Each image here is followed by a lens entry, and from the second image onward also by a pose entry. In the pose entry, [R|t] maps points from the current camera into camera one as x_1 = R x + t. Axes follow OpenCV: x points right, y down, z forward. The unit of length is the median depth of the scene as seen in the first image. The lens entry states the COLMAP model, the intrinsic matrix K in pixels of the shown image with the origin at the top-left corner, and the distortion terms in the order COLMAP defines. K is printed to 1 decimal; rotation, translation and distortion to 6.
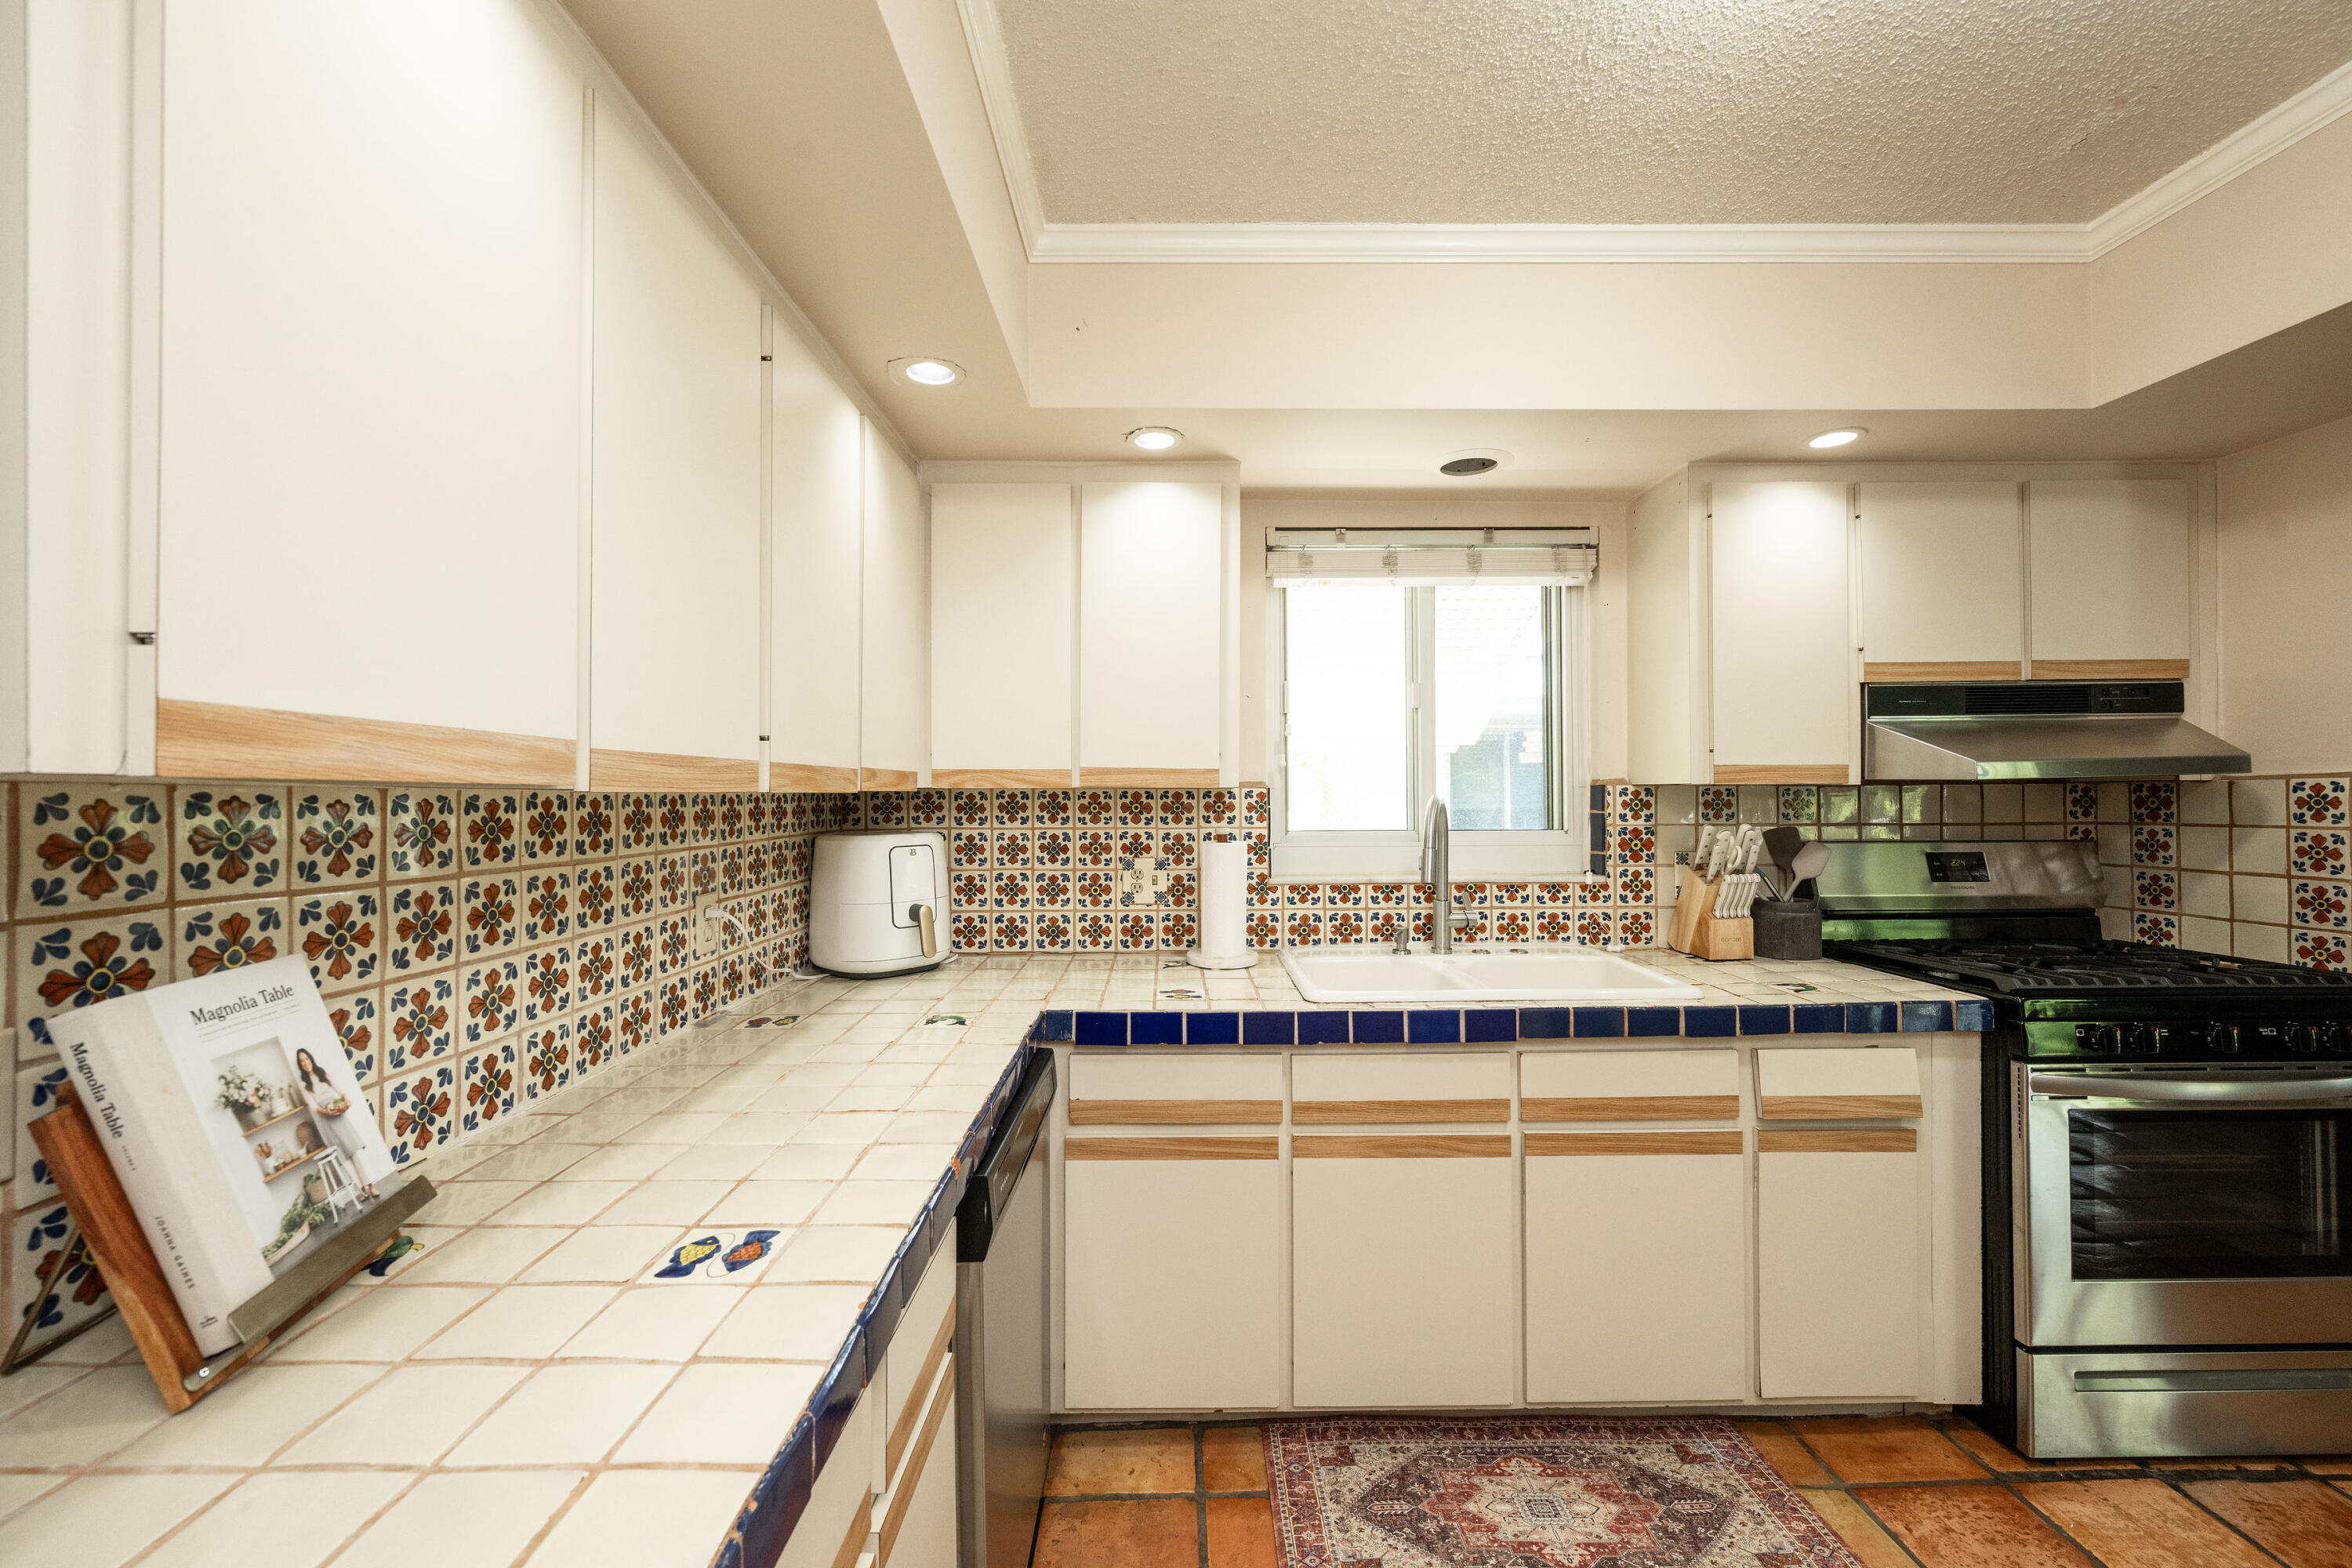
lens RADIAL K [[930.7, 0, 1181.0], [0, 930.7, 786.4], [0, 0, 1]] dist [0.001068, -0.000089]
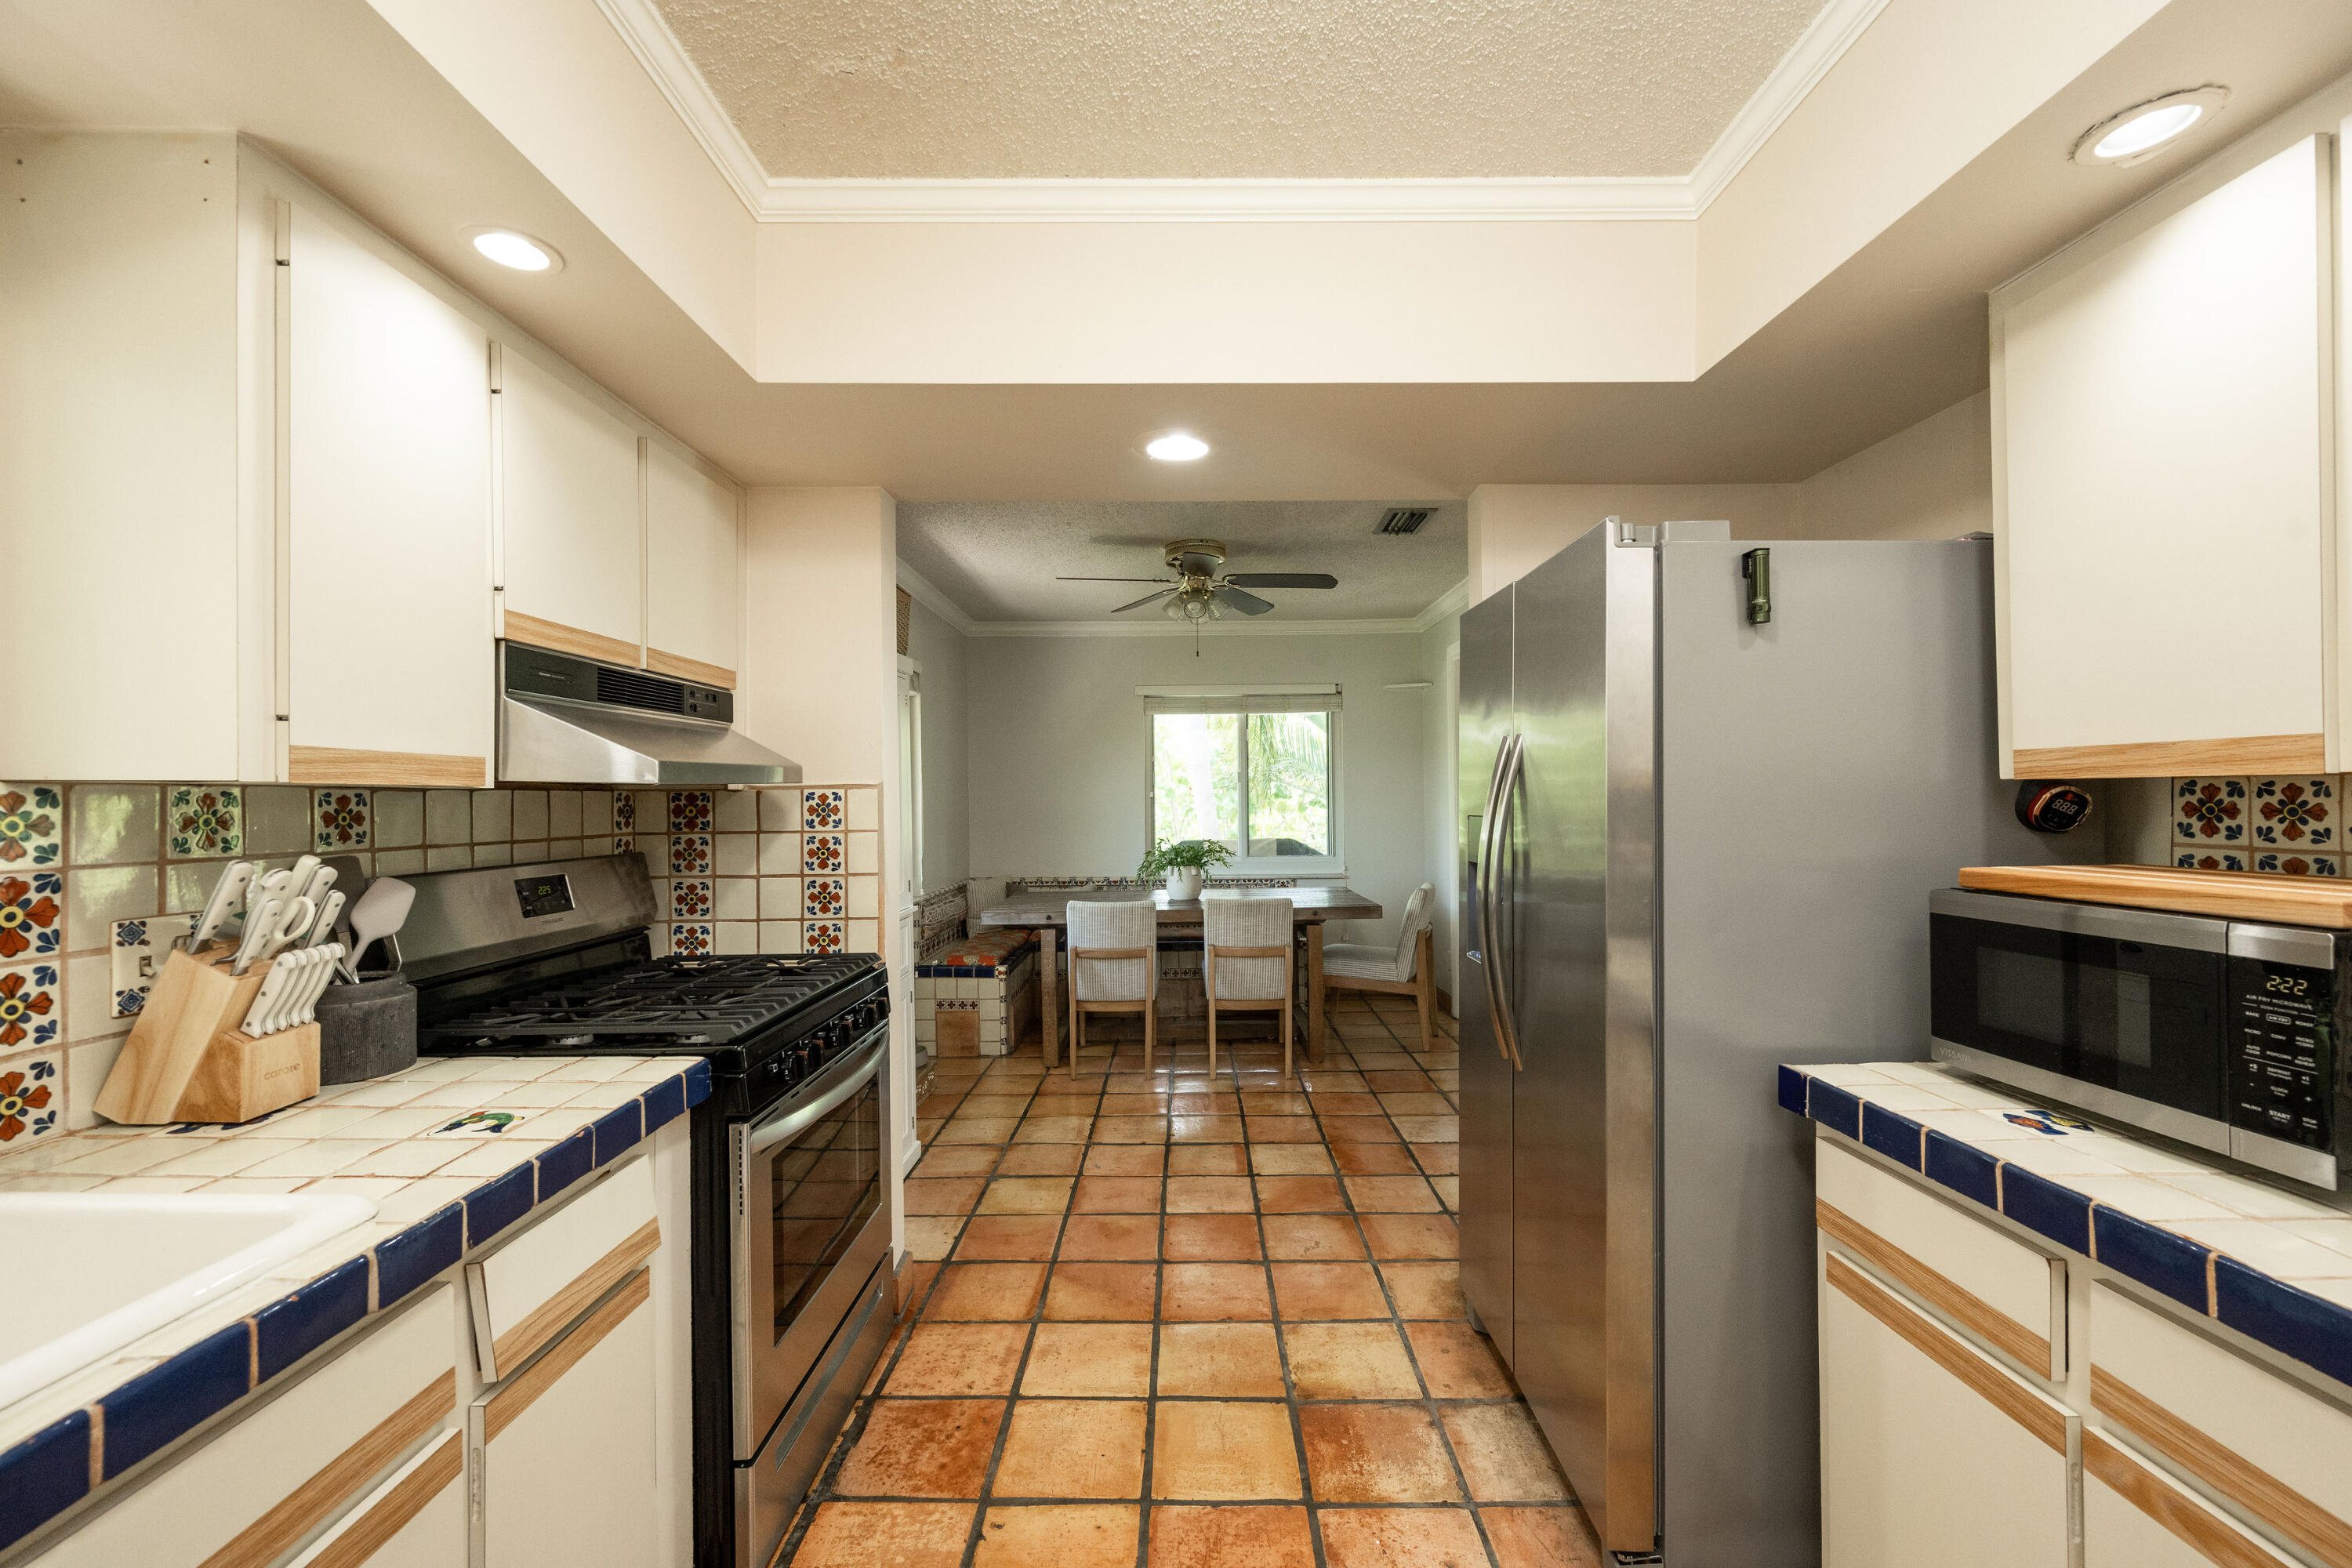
lens RADIAL K [[930.7, 0, 1191.2], [0, 930.7, 799.4], [0, 0, 1]] dist [0.001068, -0.000089]
pose [[0.006328, 0.004956, 0.999968, 0.054125], [-0.007938, 0.999956, -0.004905, 0.005339], [-0.999948, -0.007907, 0.006367, 0.471920]]
